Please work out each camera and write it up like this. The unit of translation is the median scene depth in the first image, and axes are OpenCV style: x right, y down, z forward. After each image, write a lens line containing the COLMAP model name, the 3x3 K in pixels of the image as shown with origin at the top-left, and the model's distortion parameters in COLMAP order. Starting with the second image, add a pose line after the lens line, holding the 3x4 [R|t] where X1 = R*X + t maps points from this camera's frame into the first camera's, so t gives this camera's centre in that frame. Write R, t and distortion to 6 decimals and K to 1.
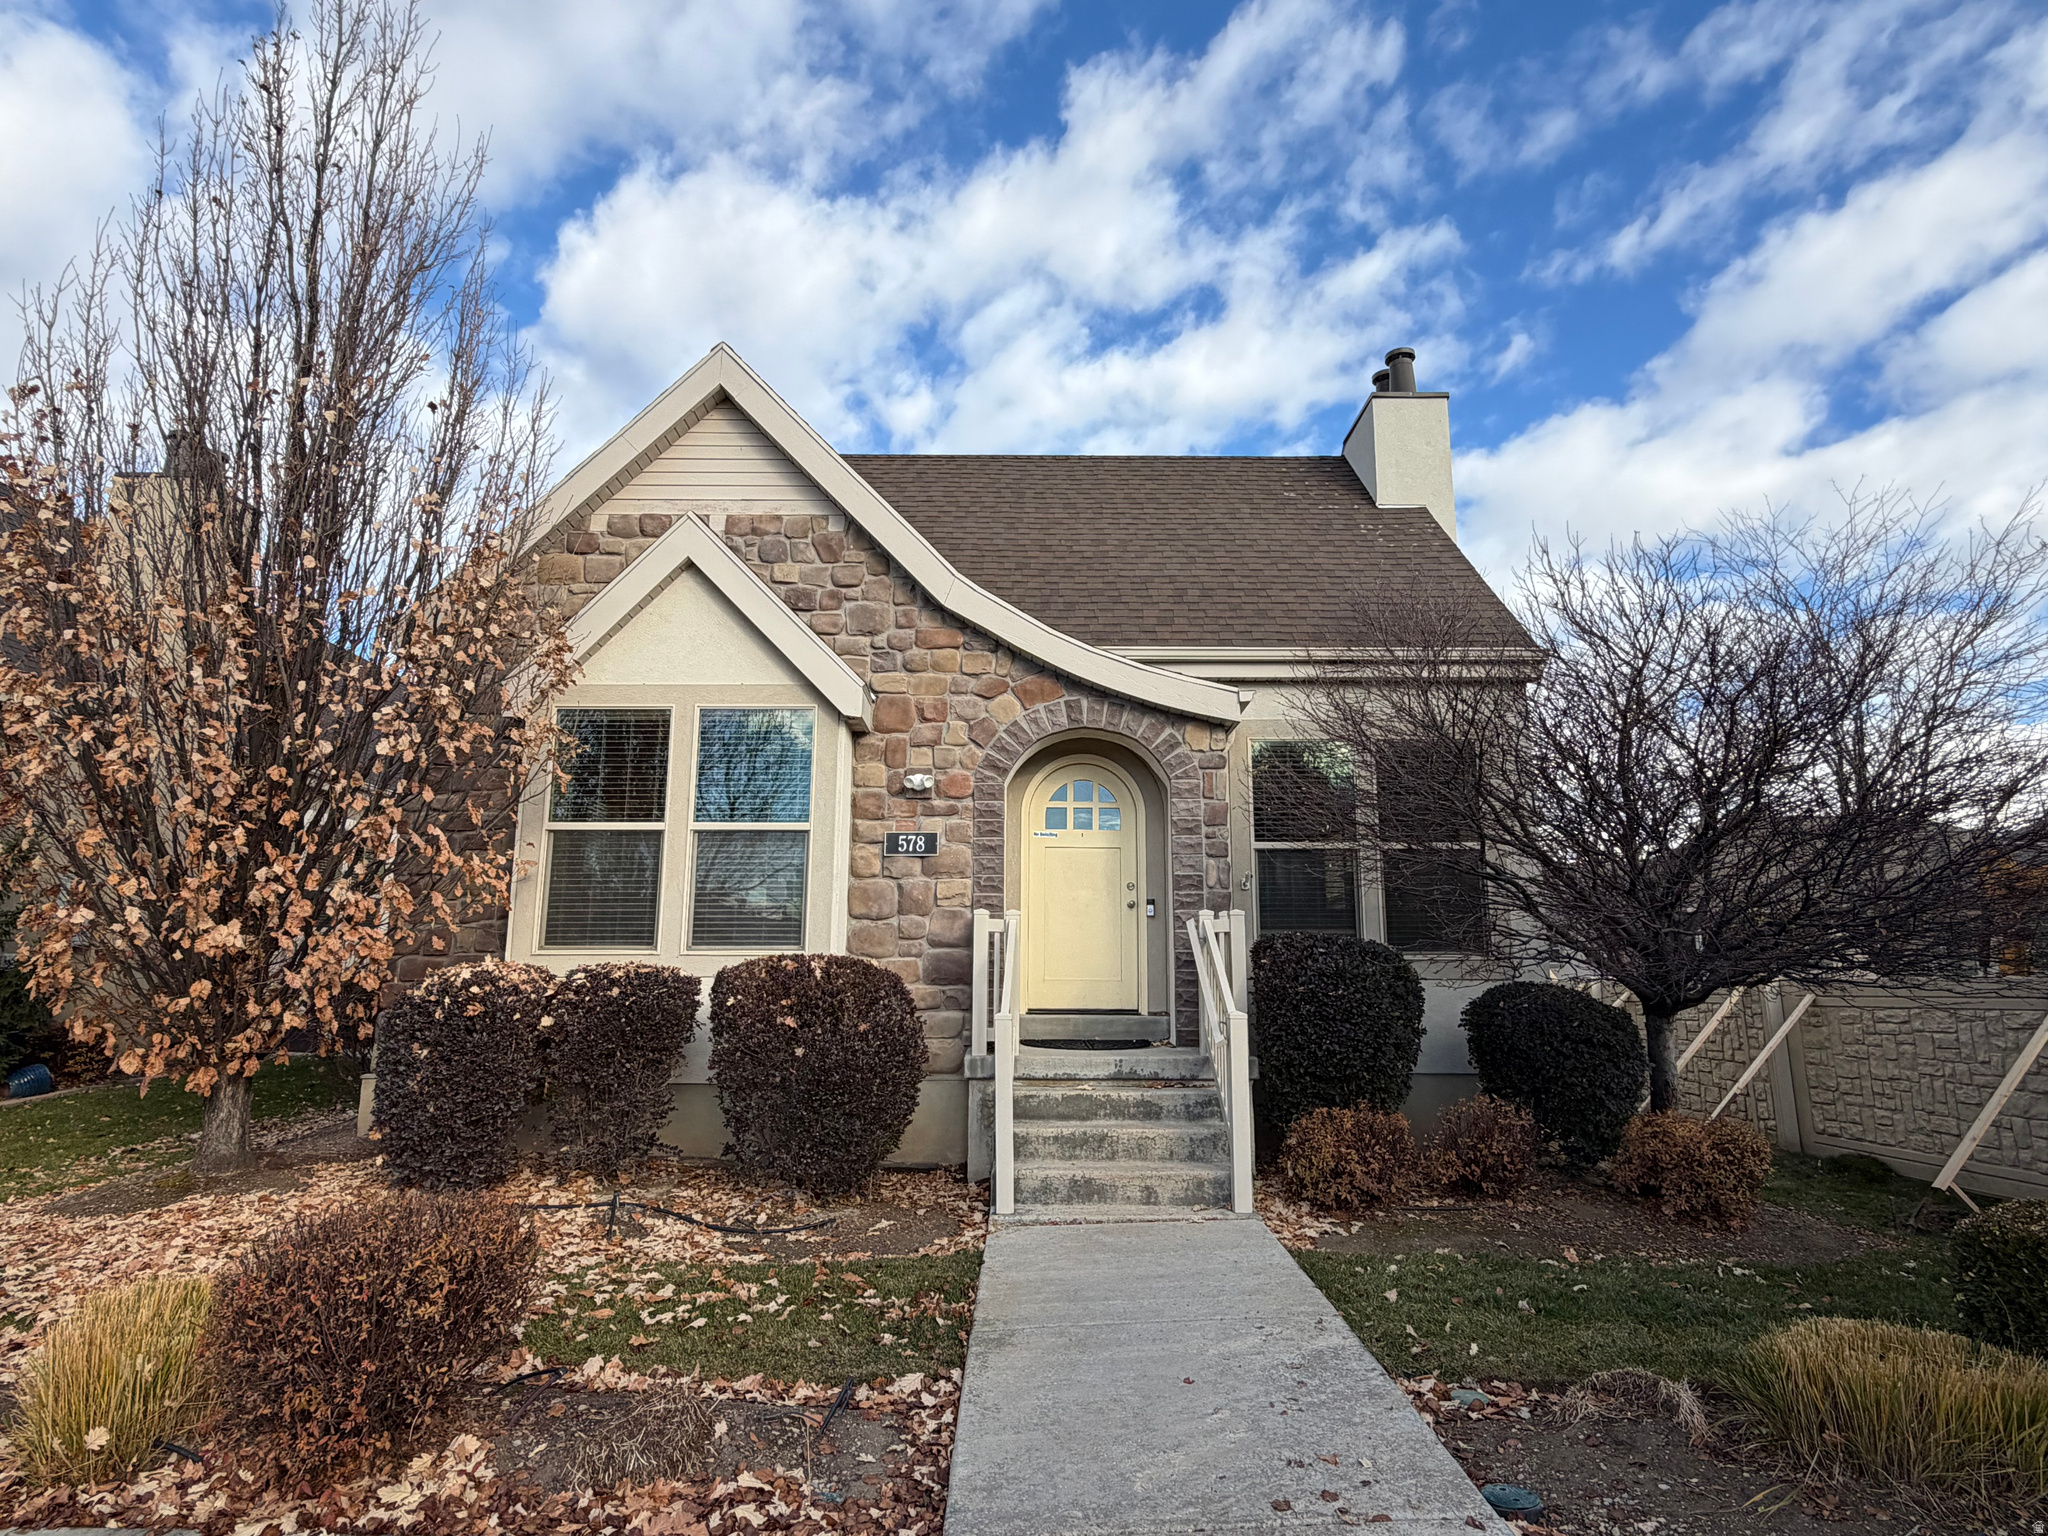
lens RADIAL K [[1128.0, 0, 1025.3], [0, 1128.0, 766.2], [0, 0, 1]] dist [-0.001829, 0.000219]
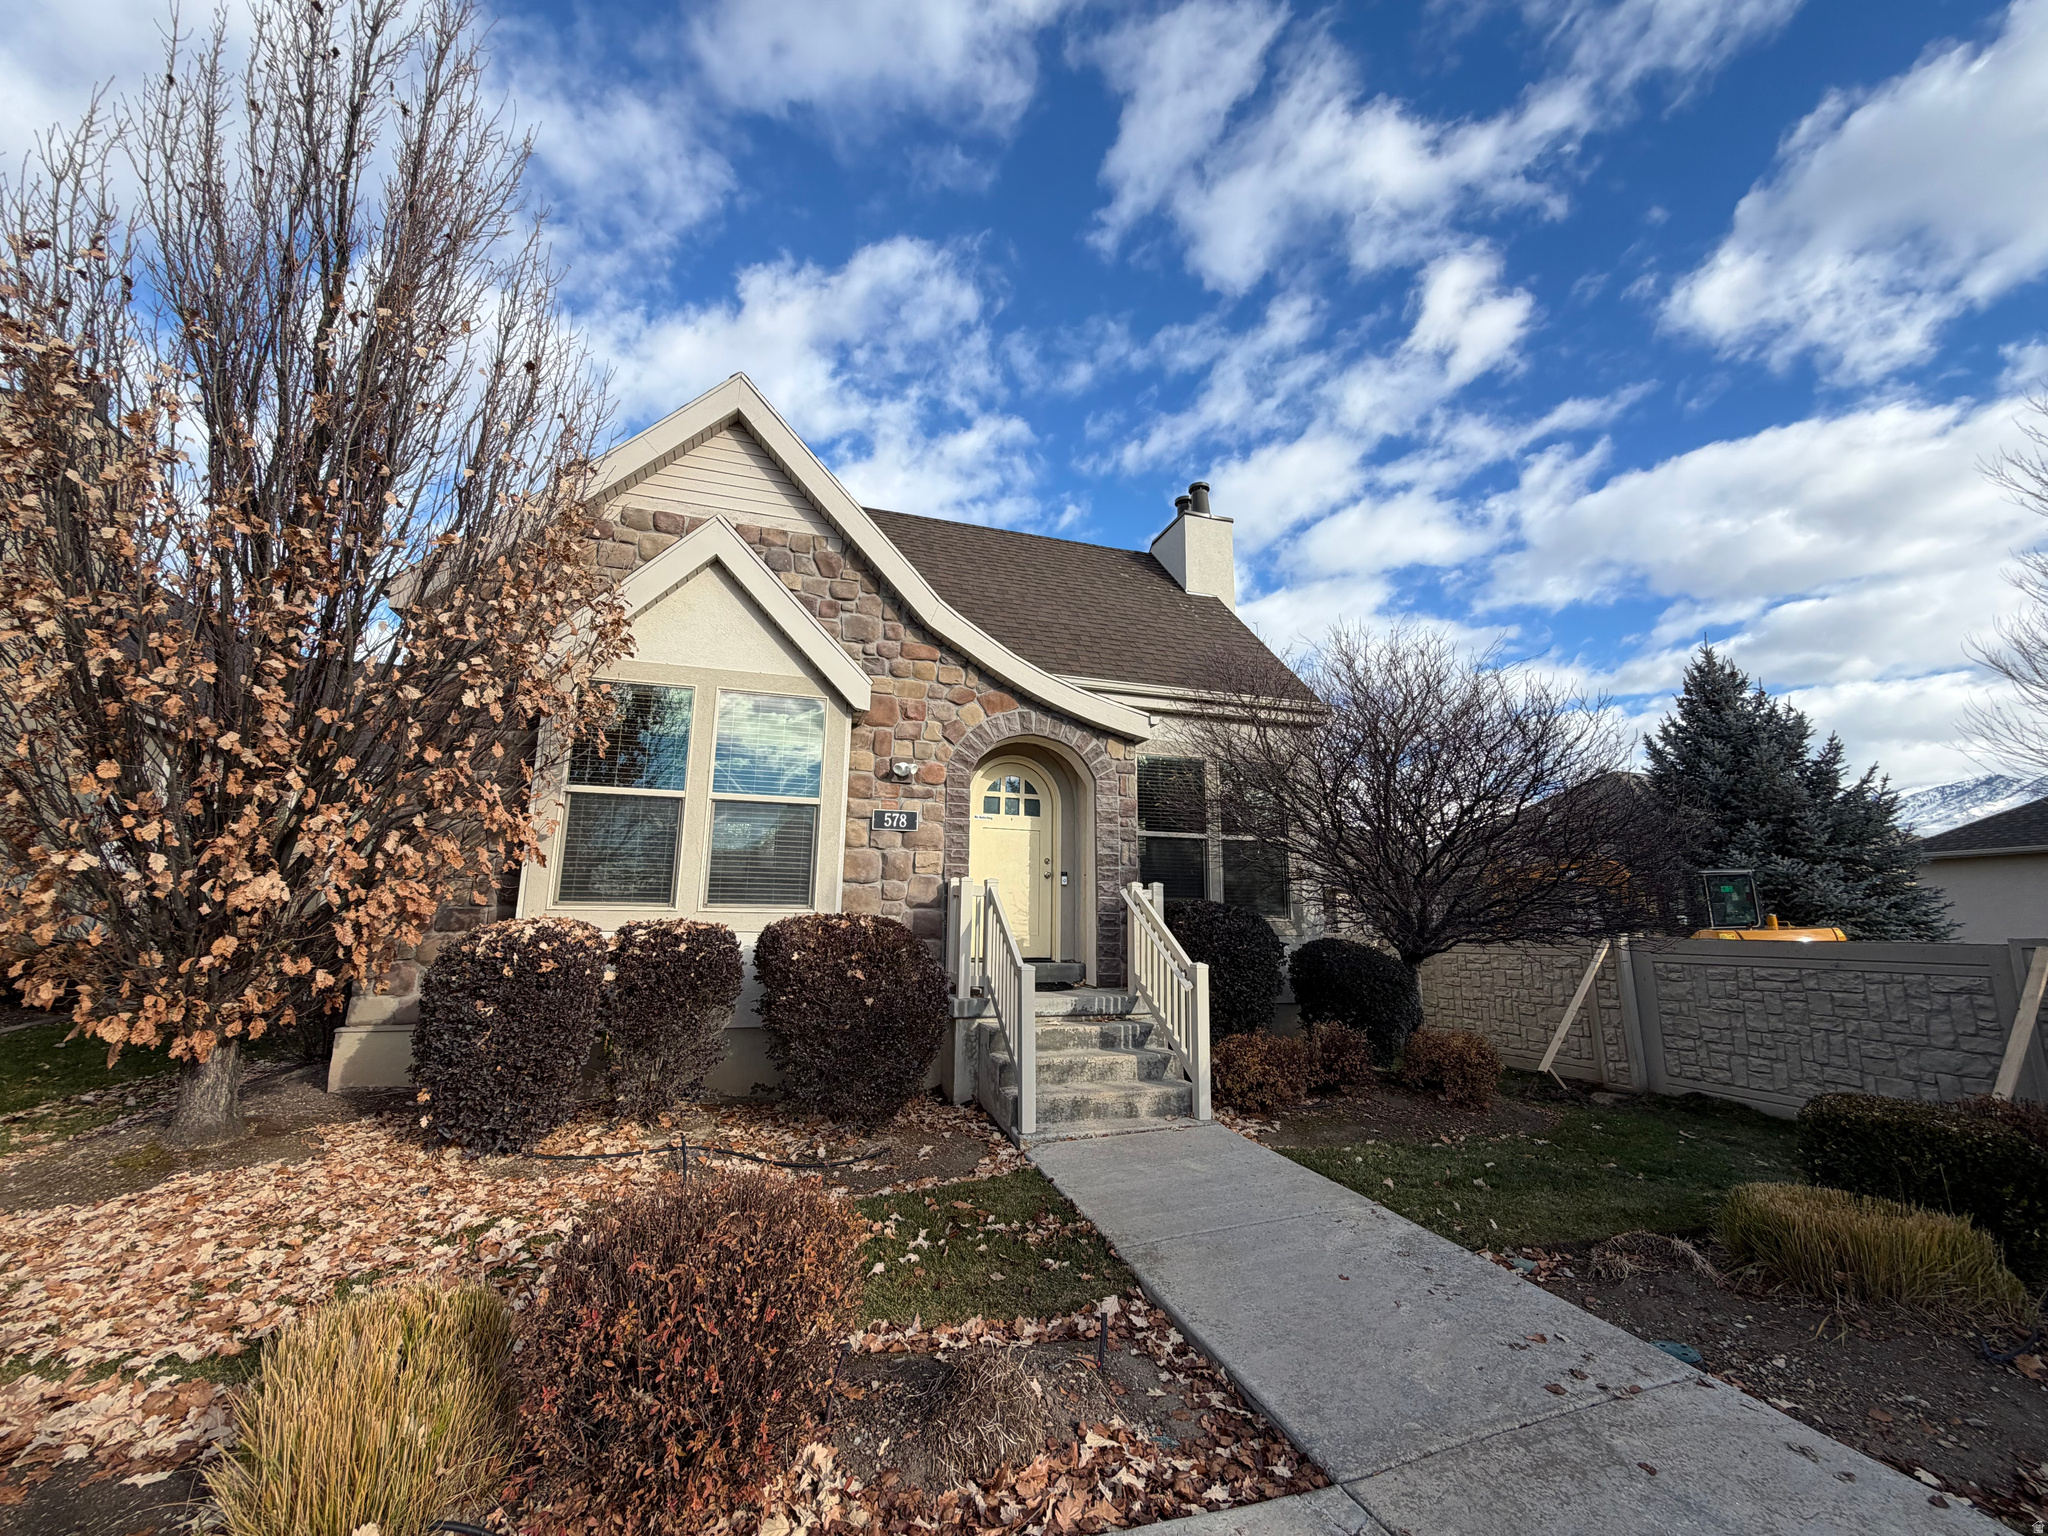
lens RADIAL K [[824.2, 0, 1023.5], [0, 824.2, 766.4], [0, 0, 1]] dist [-0.002292, 0.000438]
pose [[0.951607, 0.065994, 0.300147, -0.278178], [-0.064824, 0.997800, -0.013867, 0.017719], [-0.300402, -0.006260, 0.953792, 0.149594]]
